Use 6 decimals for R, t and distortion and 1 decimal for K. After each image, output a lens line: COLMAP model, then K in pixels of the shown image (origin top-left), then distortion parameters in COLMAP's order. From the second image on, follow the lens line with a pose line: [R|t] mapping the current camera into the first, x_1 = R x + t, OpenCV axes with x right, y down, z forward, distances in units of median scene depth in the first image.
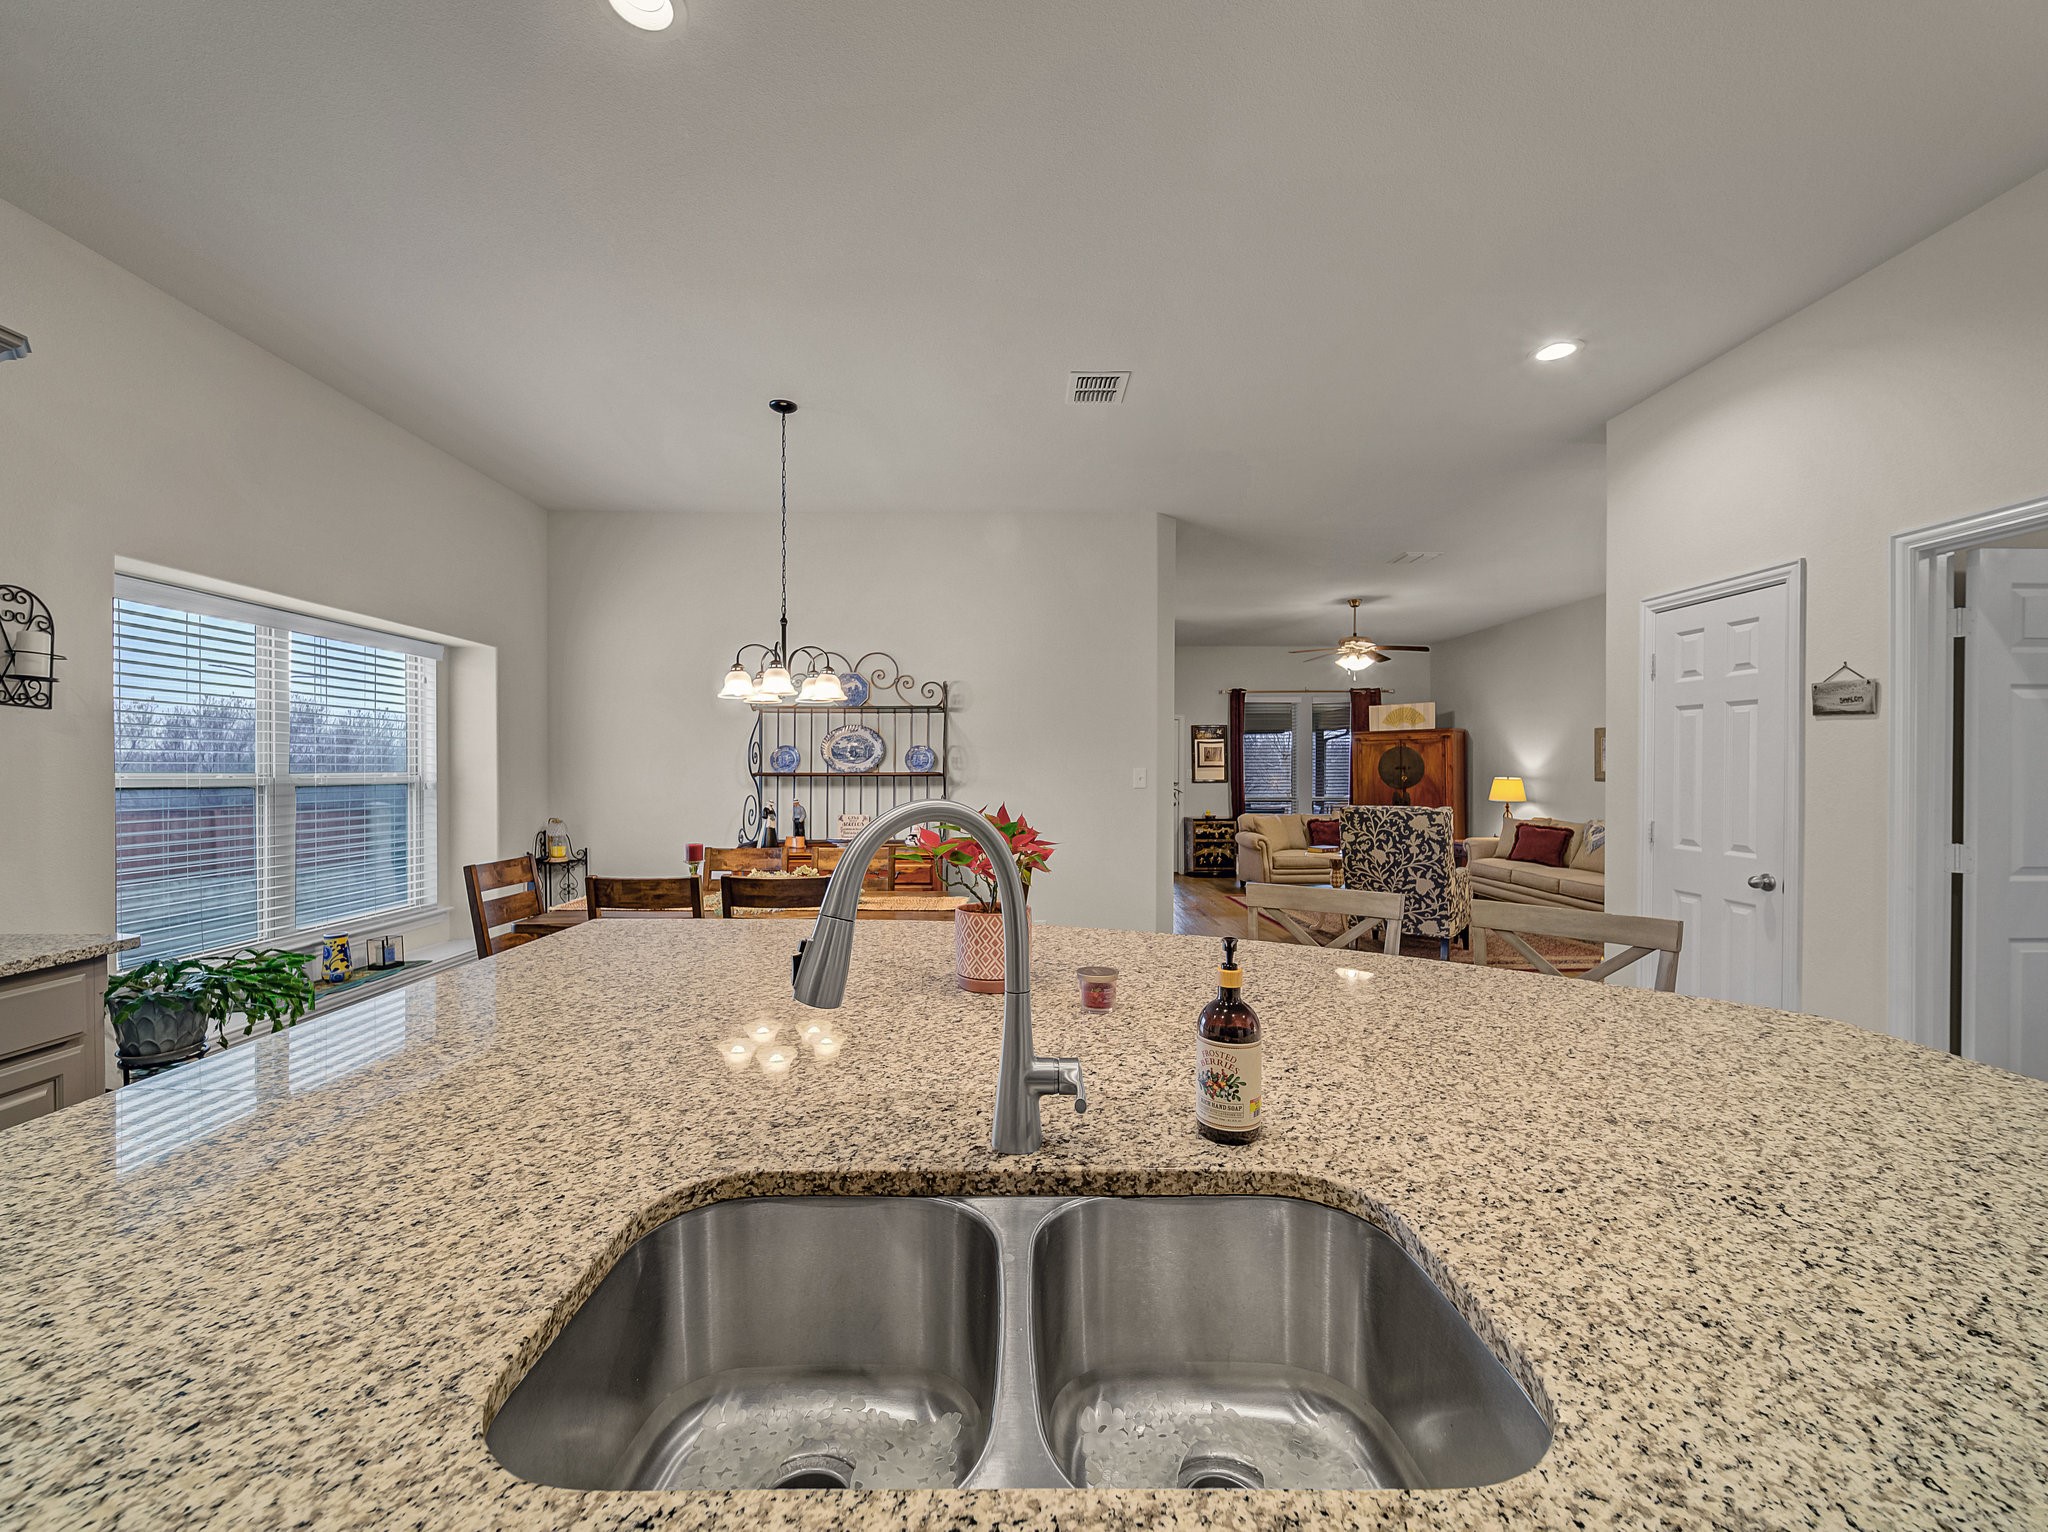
lens RADIAL K [[811.8, 0, 1010.6], [0, 811.8, 772.7], [0, 0, 1]] dist [0.015005, -0.002527]
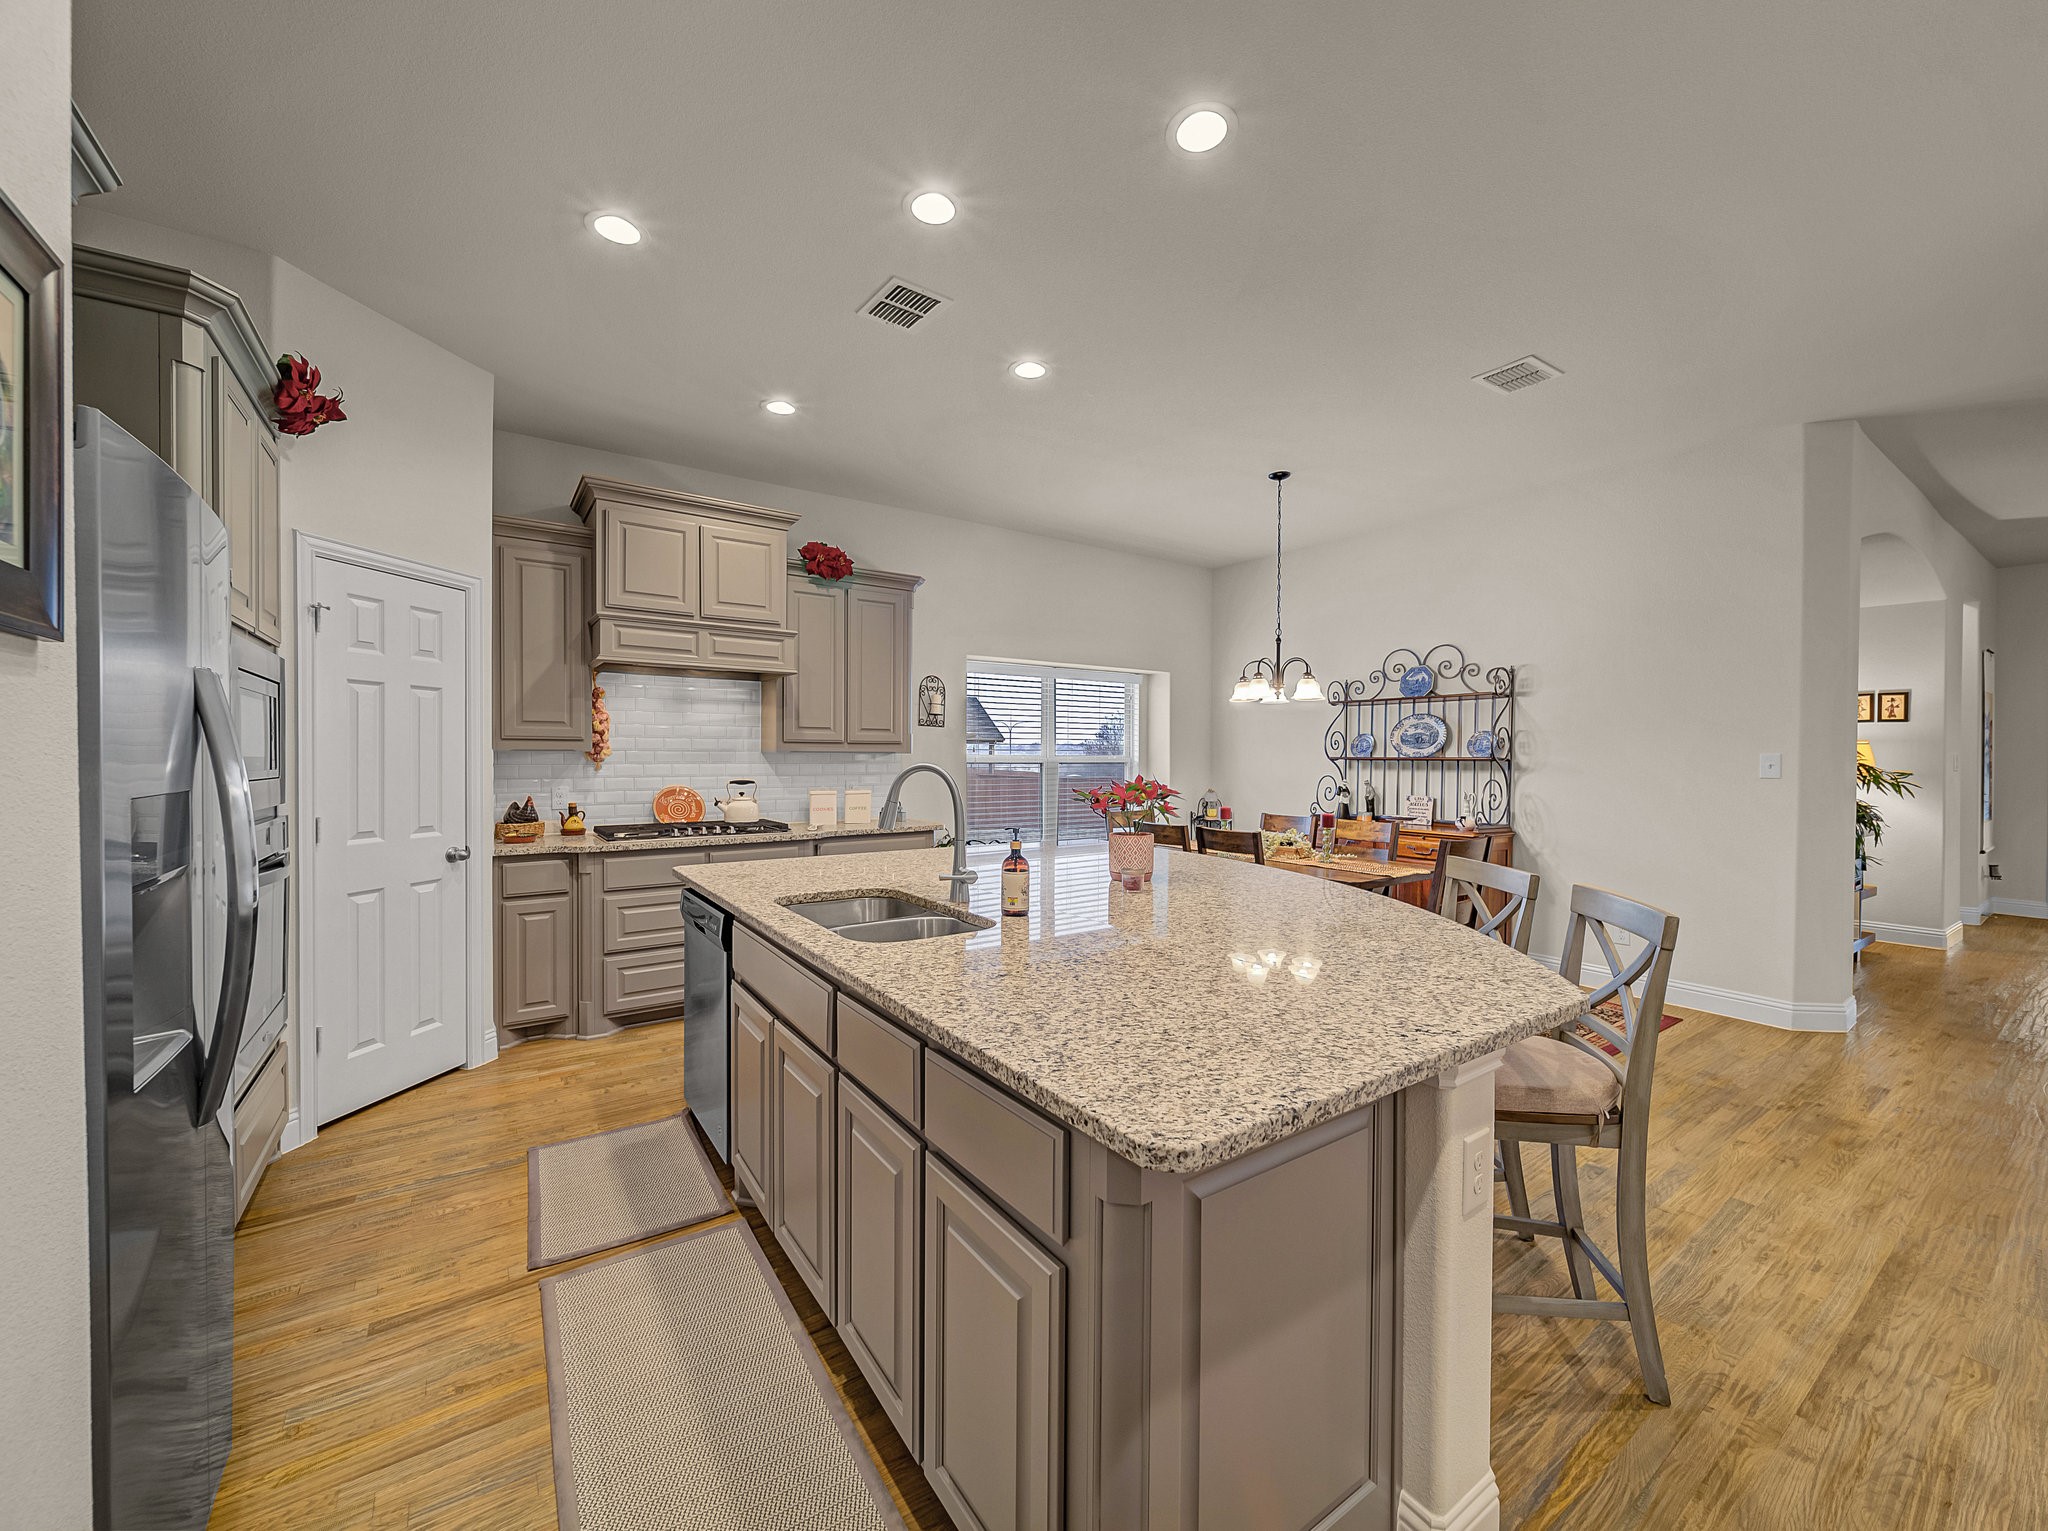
lens RADIAL K [[811.8, 0, 1040.3], [0, 811.8, 764.2], [0, 0, 1]] dist [0.015005, -0.002527]
pose [[0.576334, 0.012193, -0.817124, 0.405451], [-0.004880, 0.999922, 0.011479, -0.000881], [0.817200, -0.002628, 0.576348, -0.044132]]
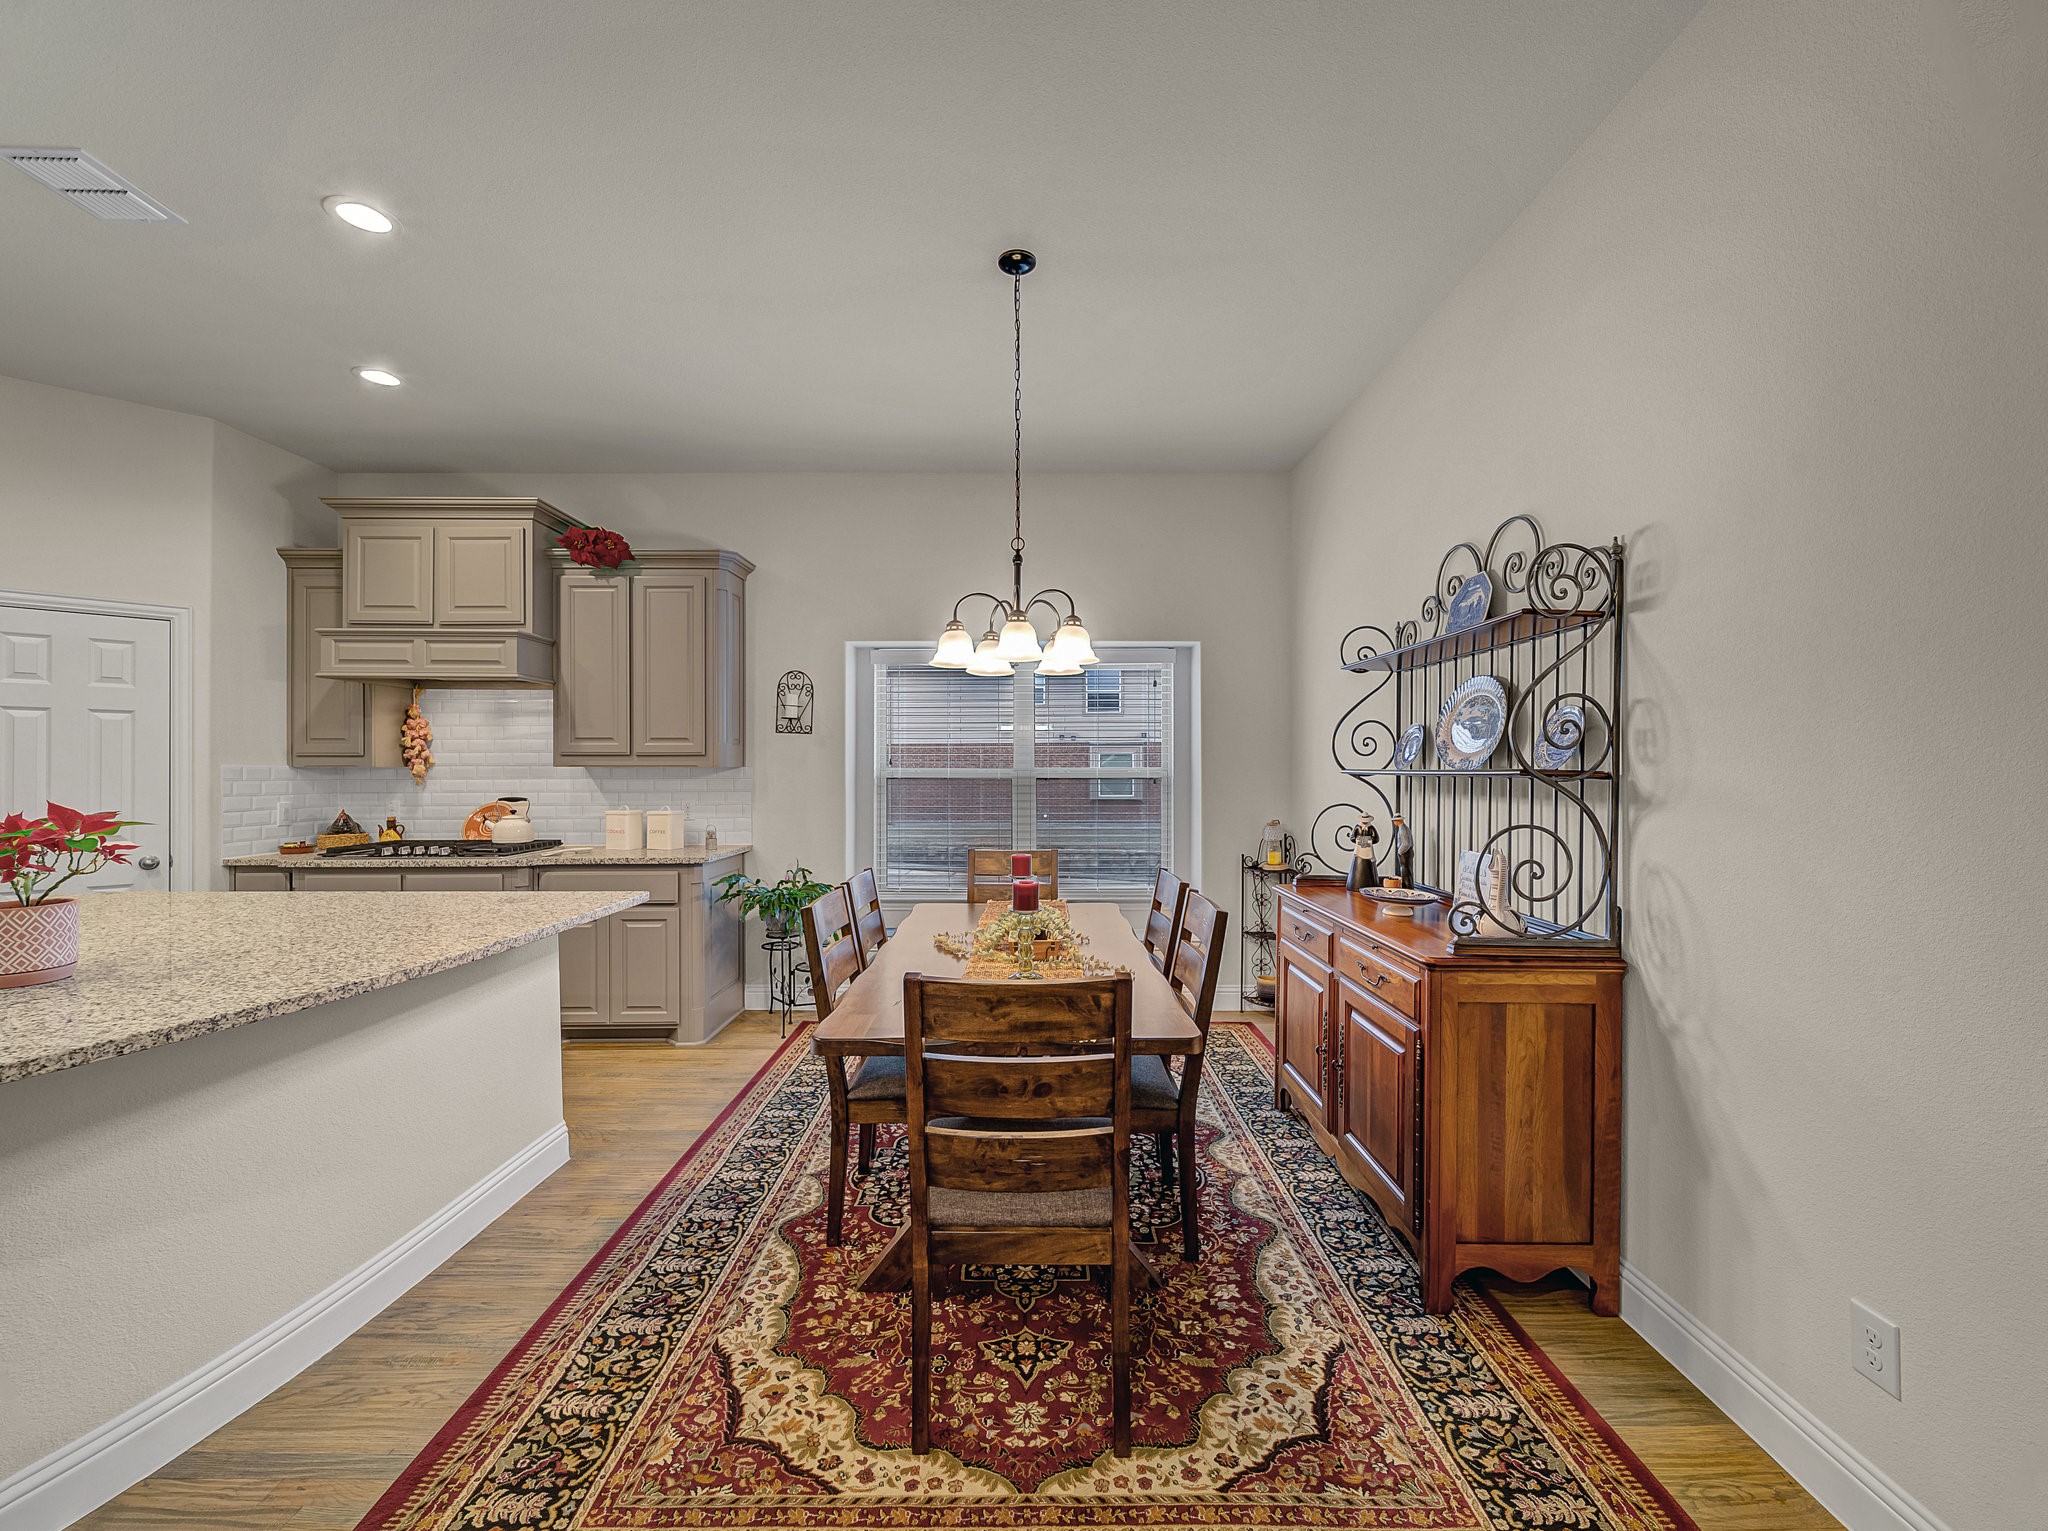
lens RADIAL K [[811.8, 0, 1024.4], [0, 811.8, 768.7], [0, 0, 1]] dist [0.015005, -0.002527]
pose [[-0.001366, 0.004318, -0.999990, 0.315344], [0.002039, 0.999989, 0.004315, -0.003074], [0.999997, -0.002034, -0.001375, 0.720868]]
